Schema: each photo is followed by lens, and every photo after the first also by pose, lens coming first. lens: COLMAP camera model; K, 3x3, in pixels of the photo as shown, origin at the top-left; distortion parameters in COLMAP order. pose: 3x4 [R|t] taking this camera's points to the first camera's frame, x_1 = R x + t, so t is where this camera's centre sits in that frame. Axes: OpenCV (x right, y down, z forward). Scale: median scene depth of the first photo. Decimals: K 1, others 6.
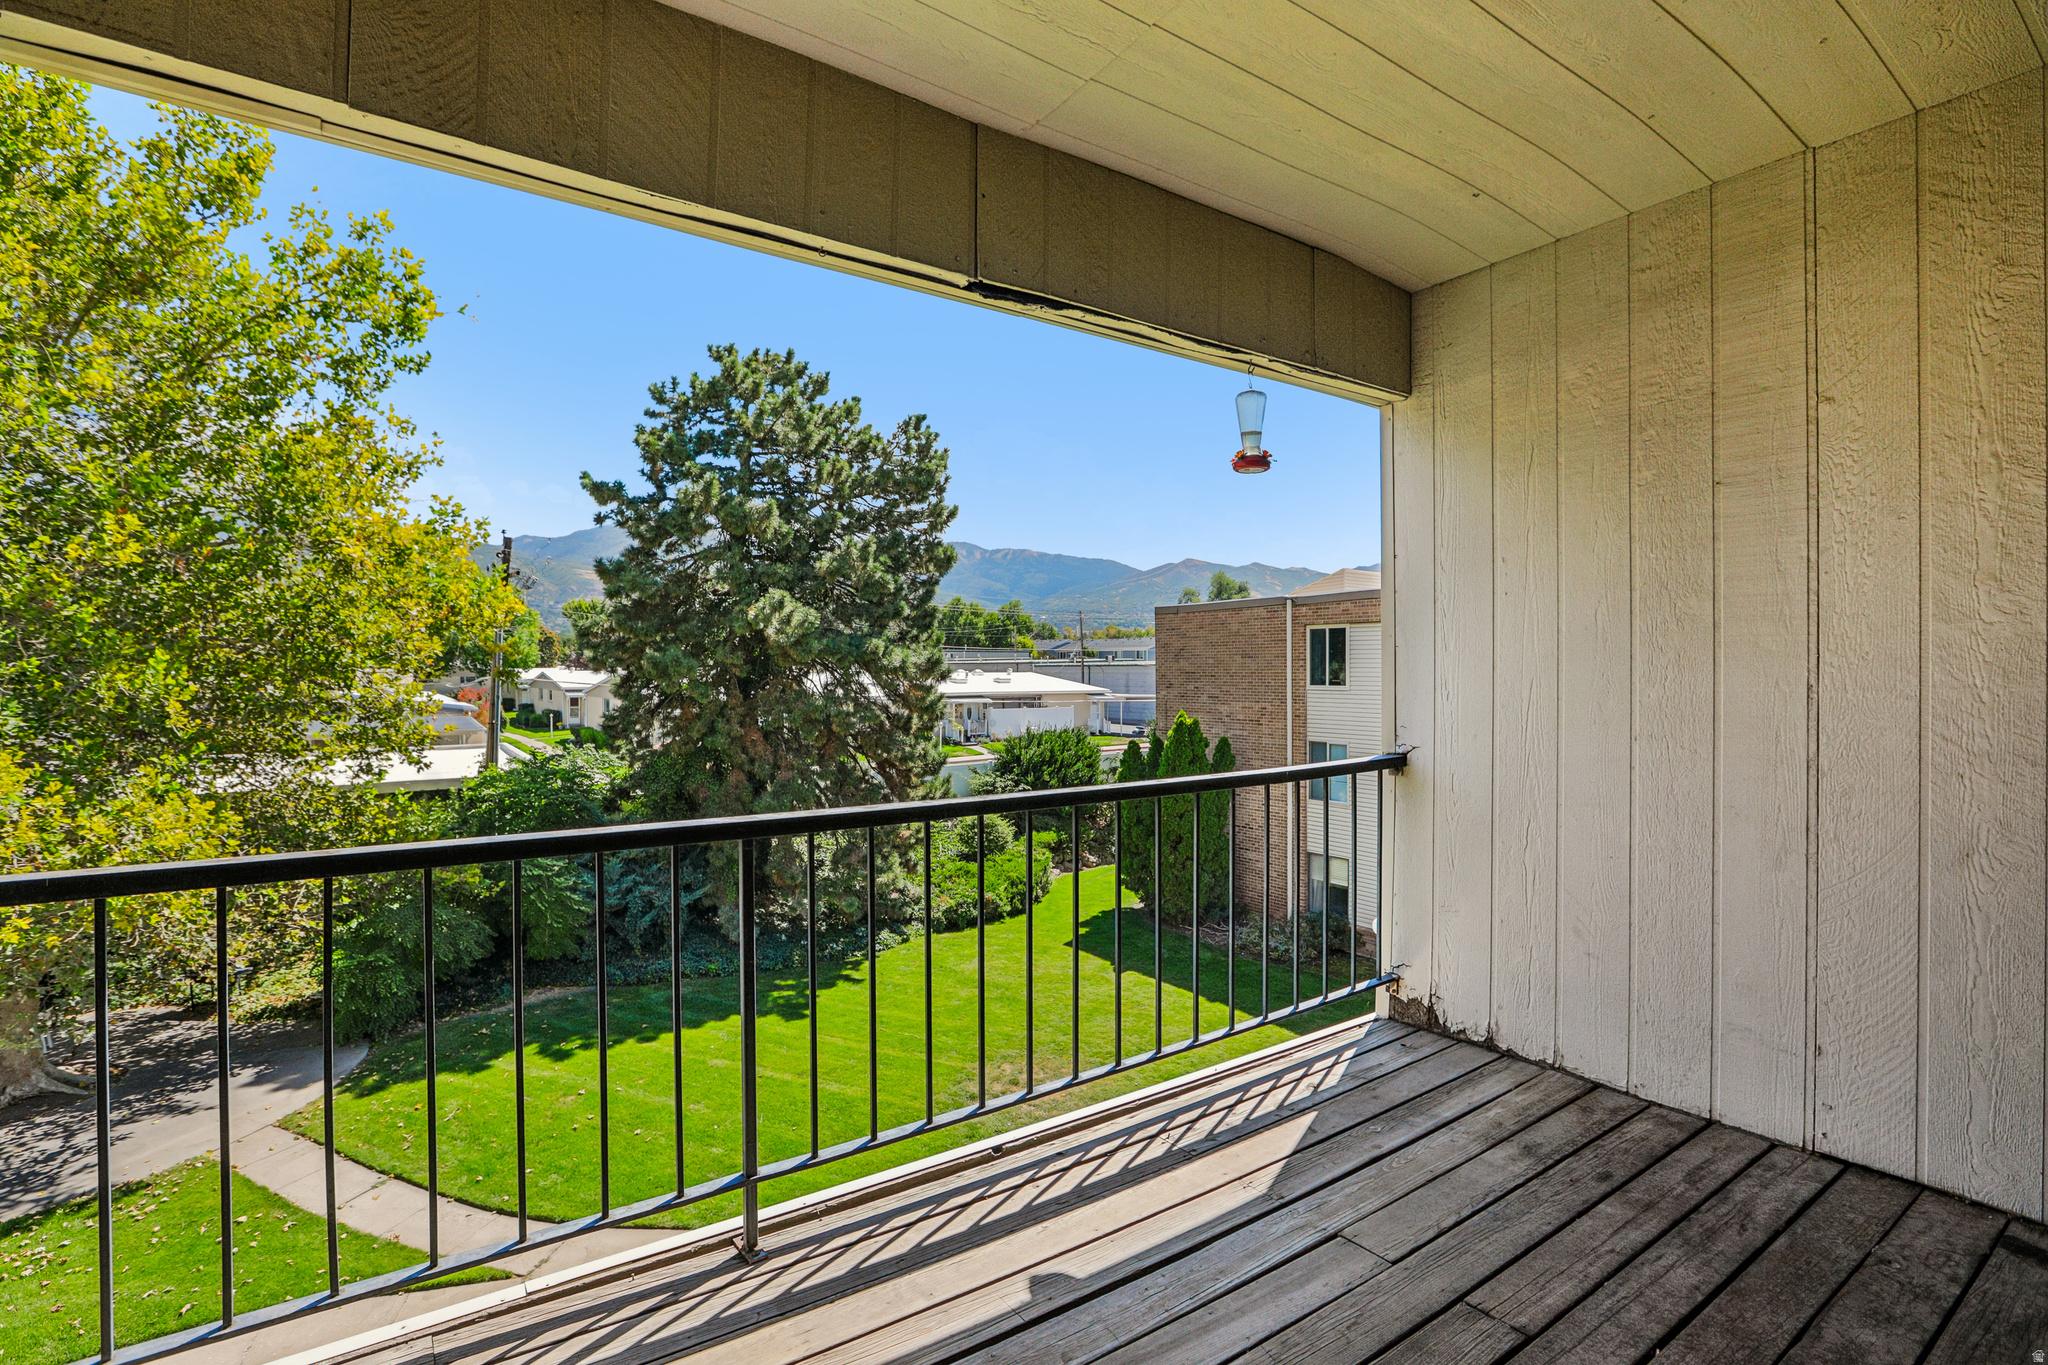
lens RADIAL K [[967.3, 0, 1013.1], [0, 967.3, 670.5], [0, 0, 1]] dist [-0.058018, 0.026302]
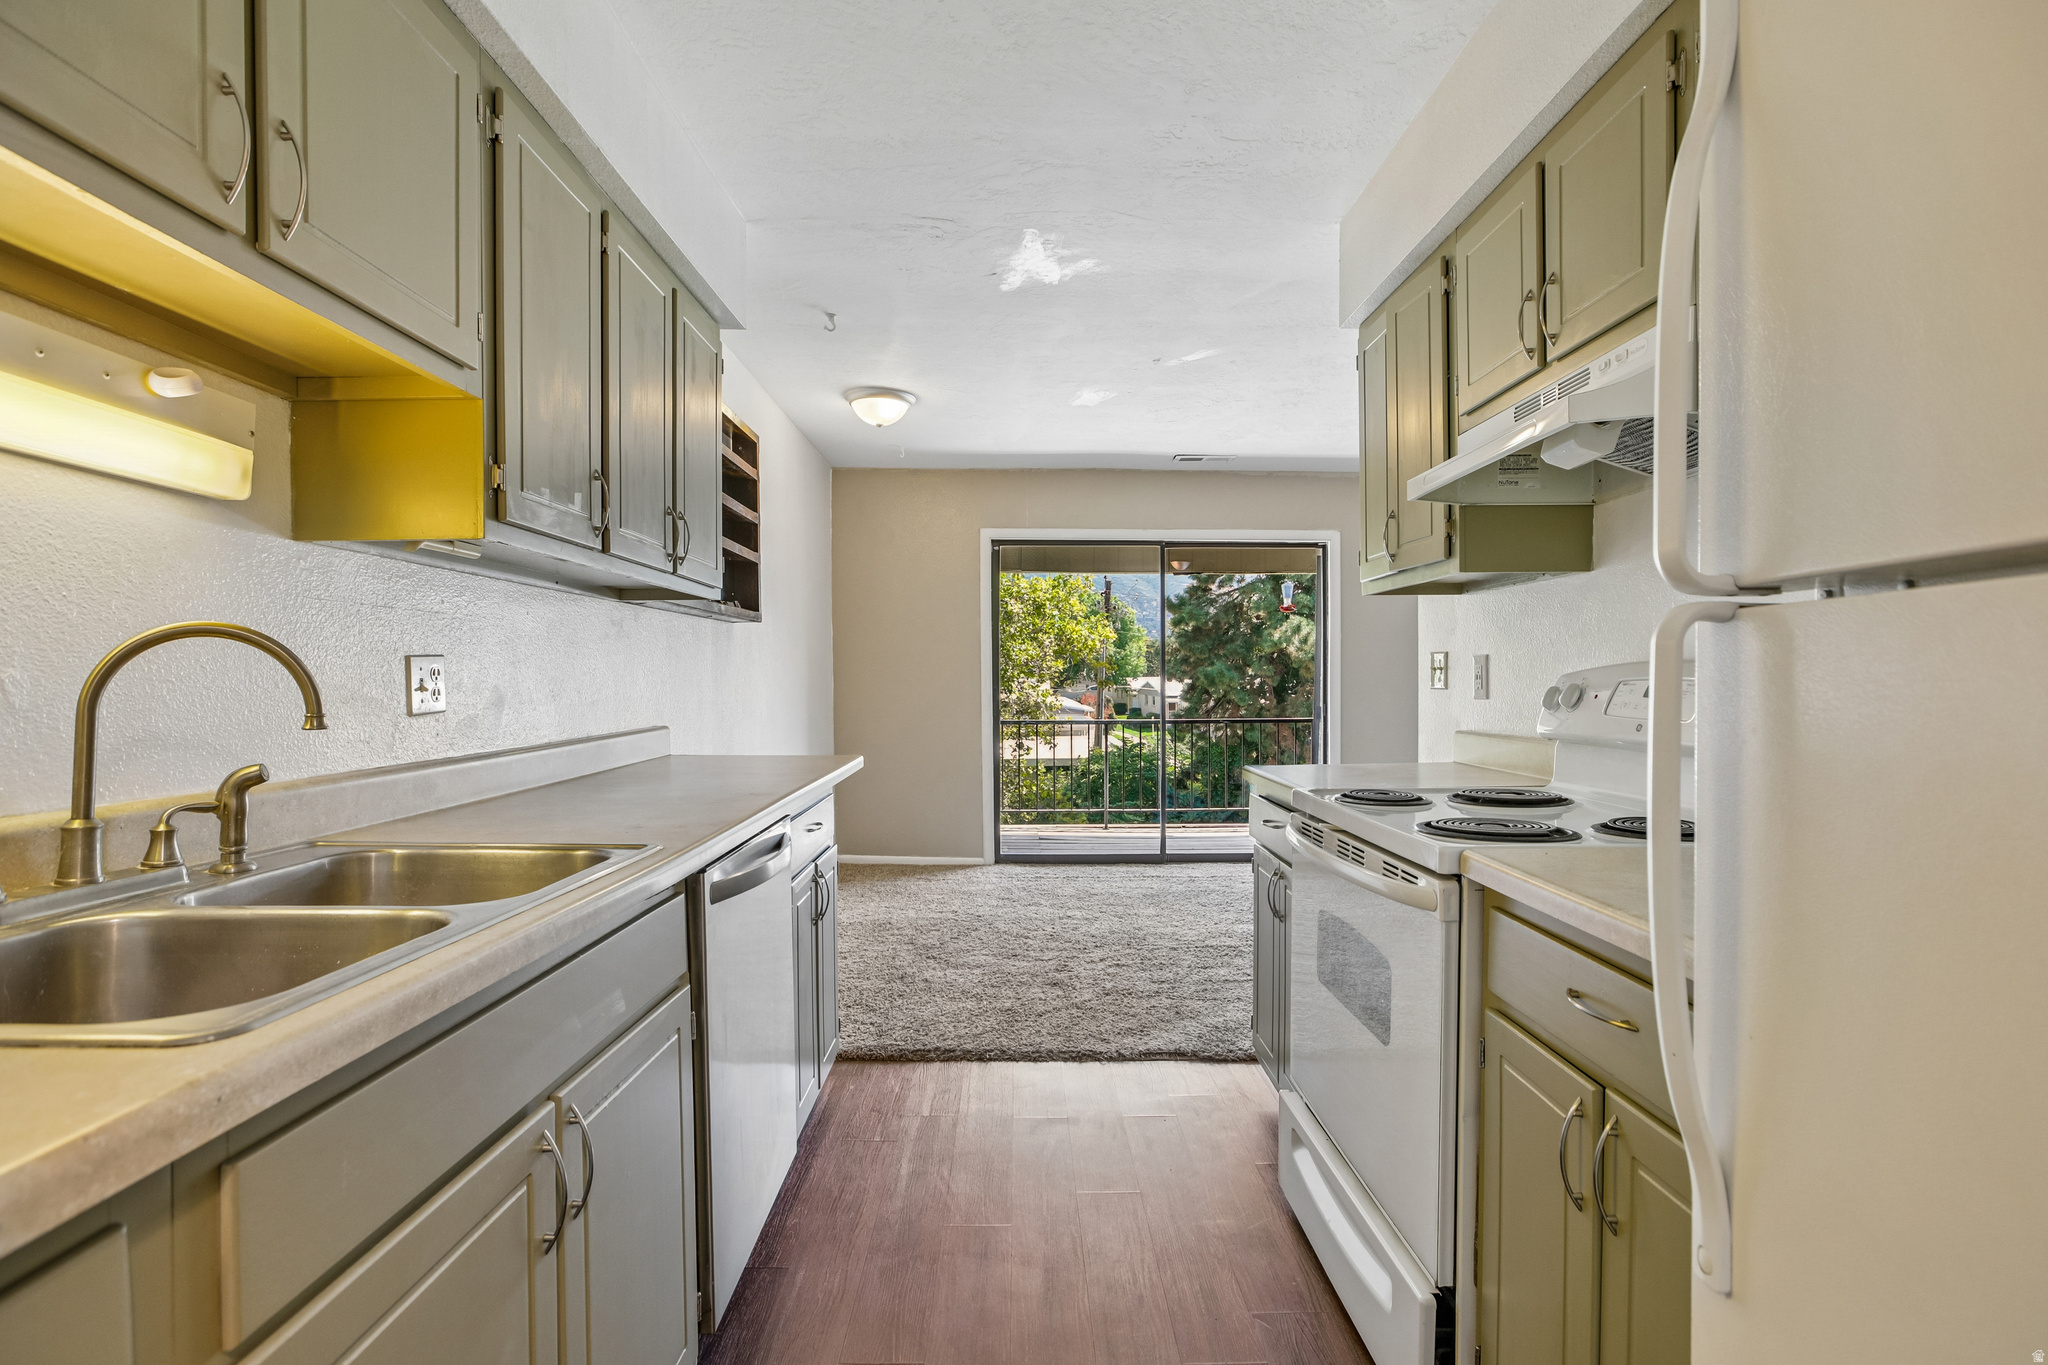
lens RADIAL K [[959.5, 0, 1018.2], [0, 959.5, 686.3], [0, 0, 1]] dist [-0.051690, 0.019402]
pose [[0.826550, 0.001528, -0.562862, 0.145304], [0.002758, 0.999973, 0.006764, -0.001306], [0.562857, -0.007143, 0.826523, -0.220128]]
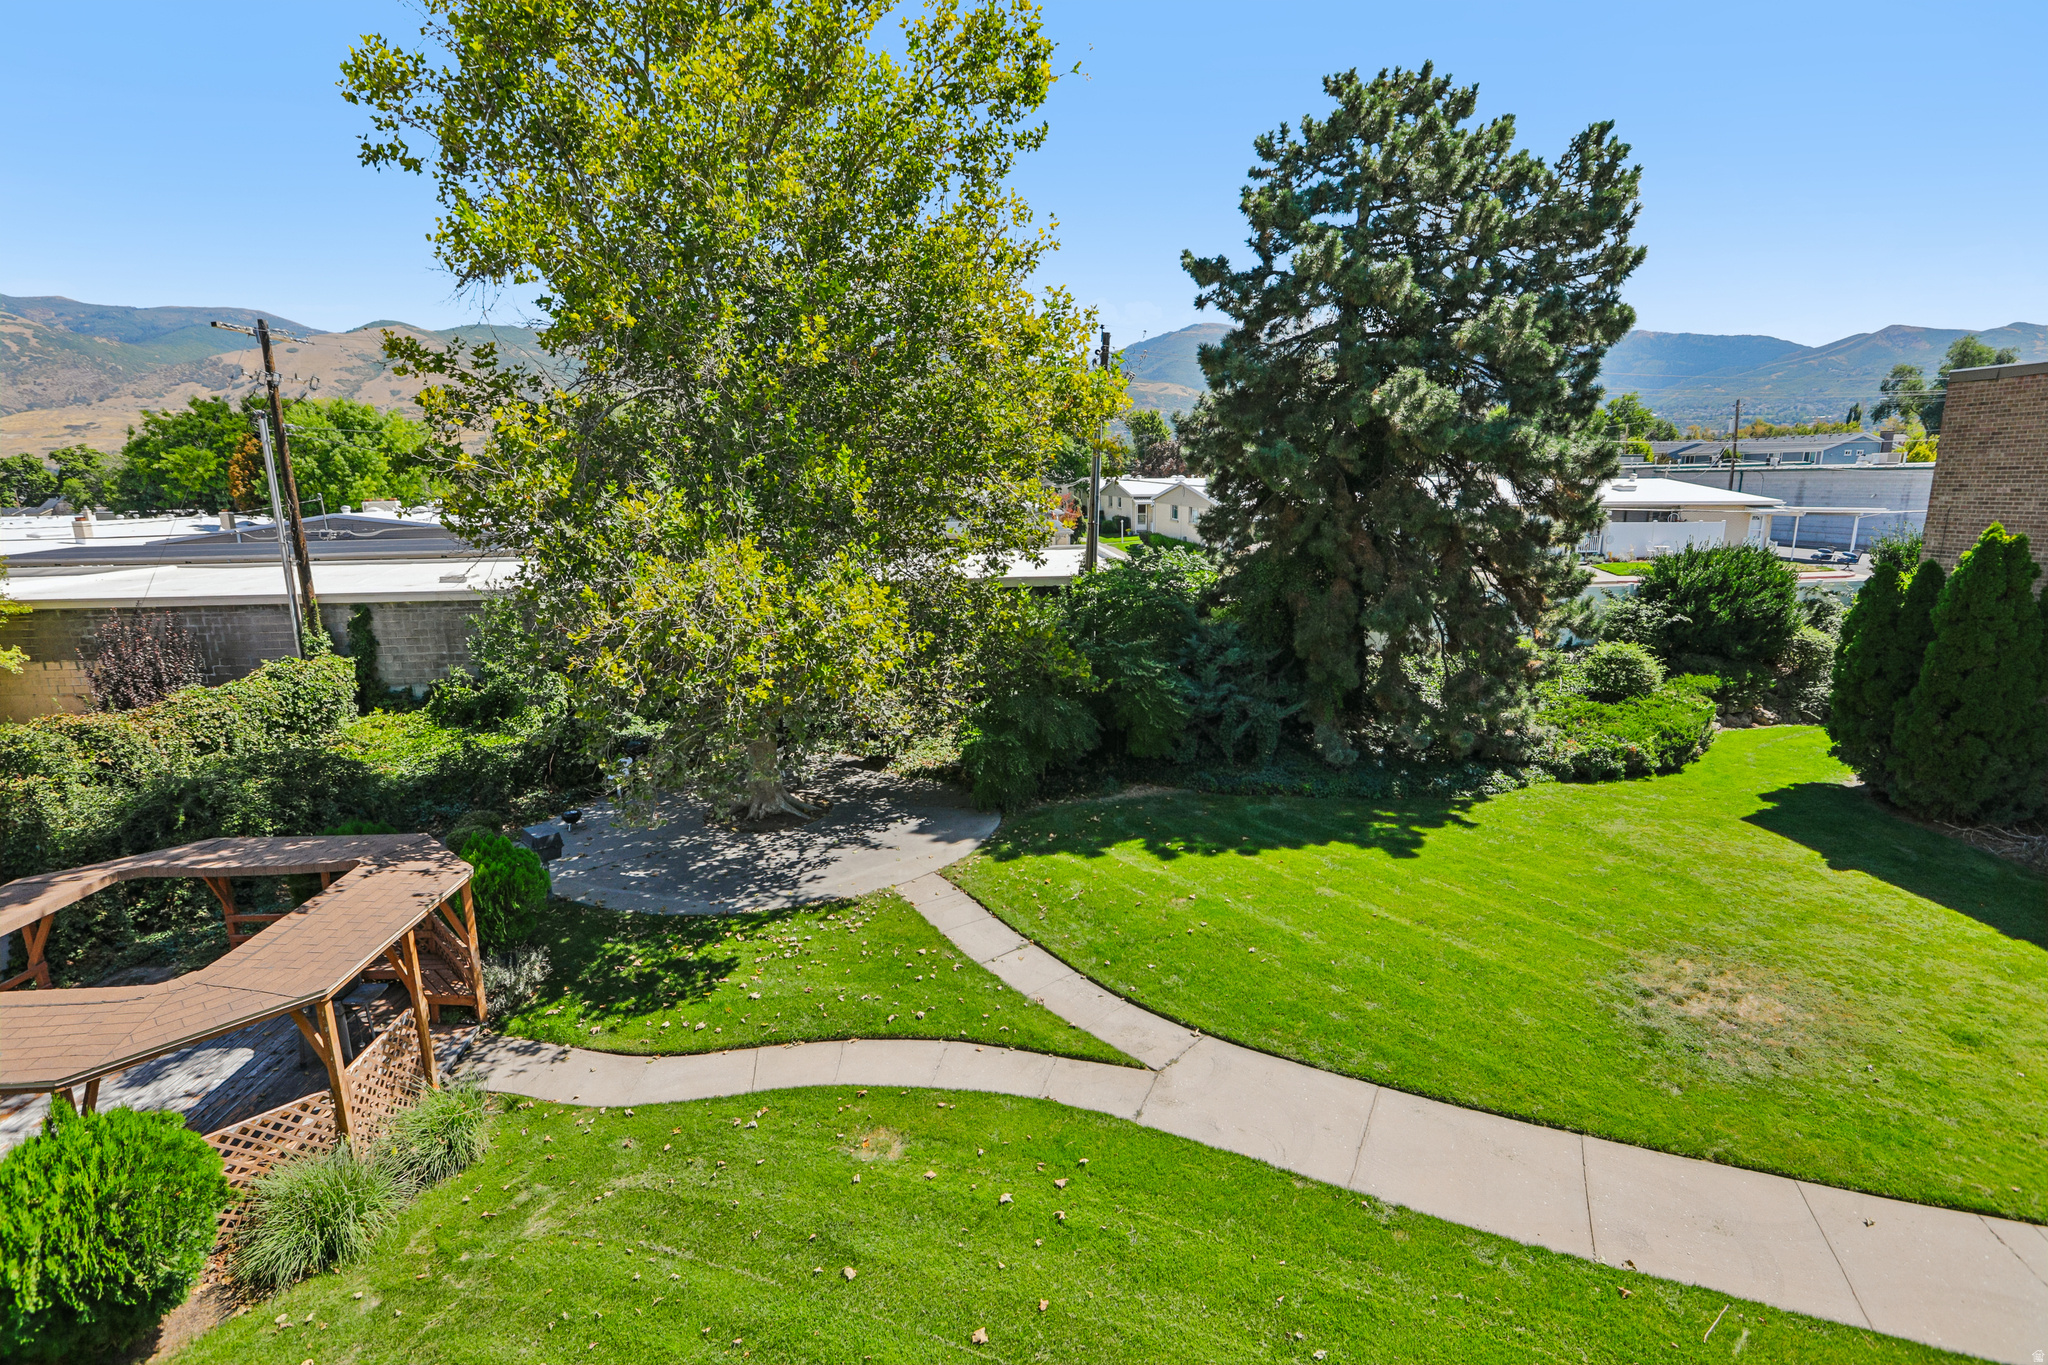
lens RADIAL K [[977.9, 0, 1021.5], [0, 977.9, 692.0], [0, 0, 1]] dist [-0.054347, 0.023514]
pose [[0.857436, 0.101019, -0.504578, -0.073586], [0.008990, 0.977452, 0.210967, 0.011383], [0.514513, -0.185427, 0.837194, 0.059497]]
